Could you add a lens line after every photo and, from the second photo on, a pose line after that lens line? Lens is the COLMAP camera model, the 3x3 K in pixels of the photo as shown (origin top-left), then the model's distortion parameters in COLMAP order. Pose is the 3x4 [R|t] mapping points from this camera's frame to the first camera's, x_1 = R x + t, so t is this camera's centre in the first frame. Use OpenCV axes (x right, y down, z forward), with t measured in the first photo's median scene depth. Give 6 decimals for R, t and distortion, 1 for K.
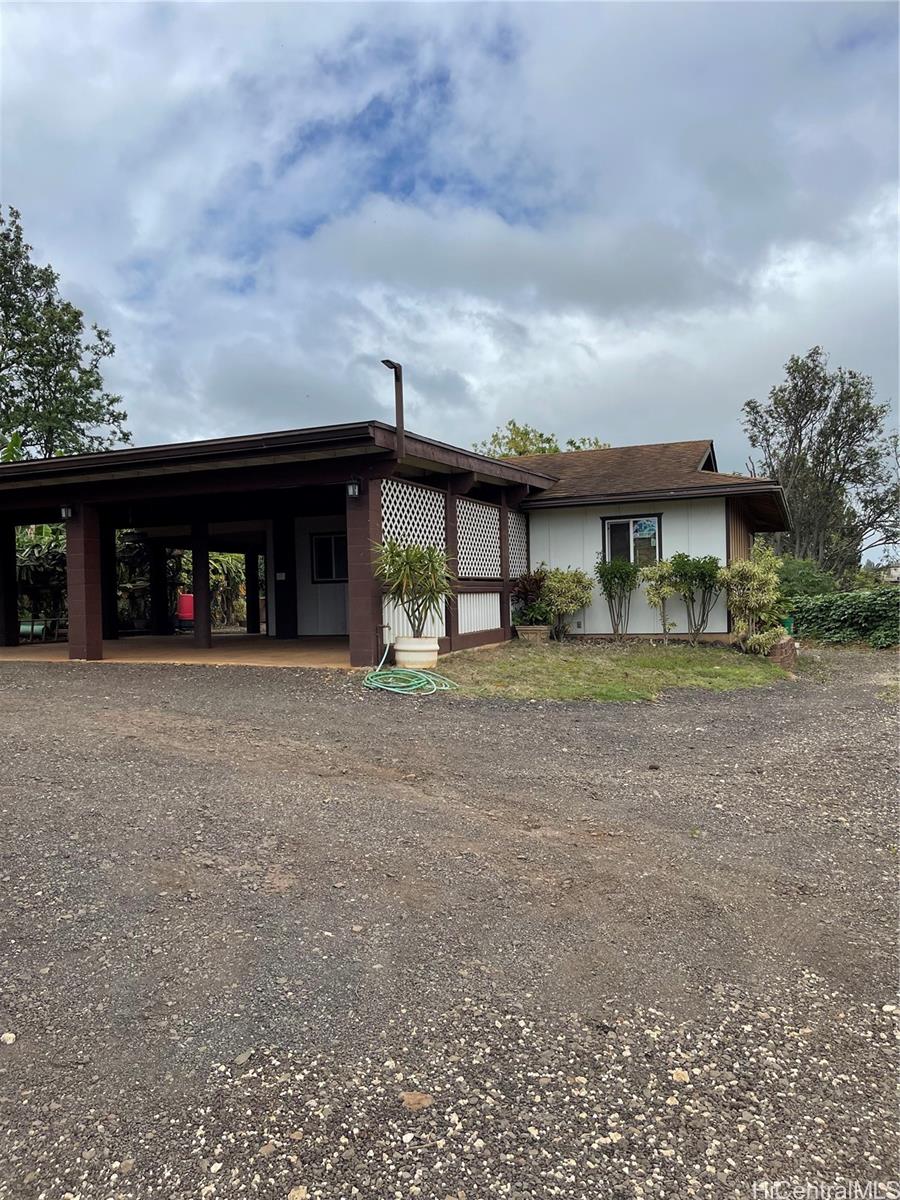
lens RADIAL K [[870.2, 0, 450.0], [0, 870.2, 600.0], [0, 0, 1]] dist [0.057805, -0.001042]
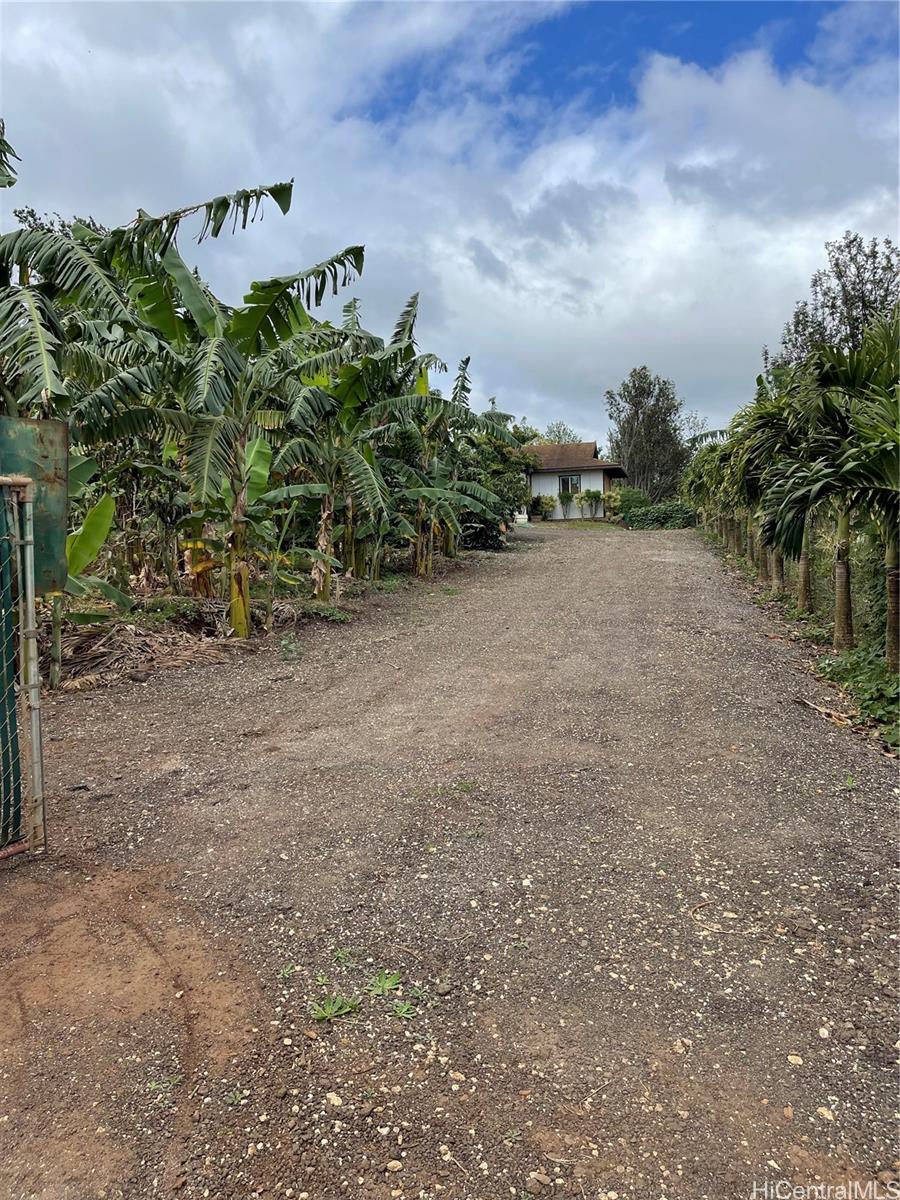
lens RADIAL K [[870.2, 0, 450.0], [0, 870.2, 600.0], [0, 0, 1]] dist [0.057805, -0.001042]
pose [[0.987987, -0.025735, 0.152379, -0.598421], [0.012755, 0.996252, 0.085558, 0.055063], [-0.154010, -0.082587, 0.984612, -1.689855]]
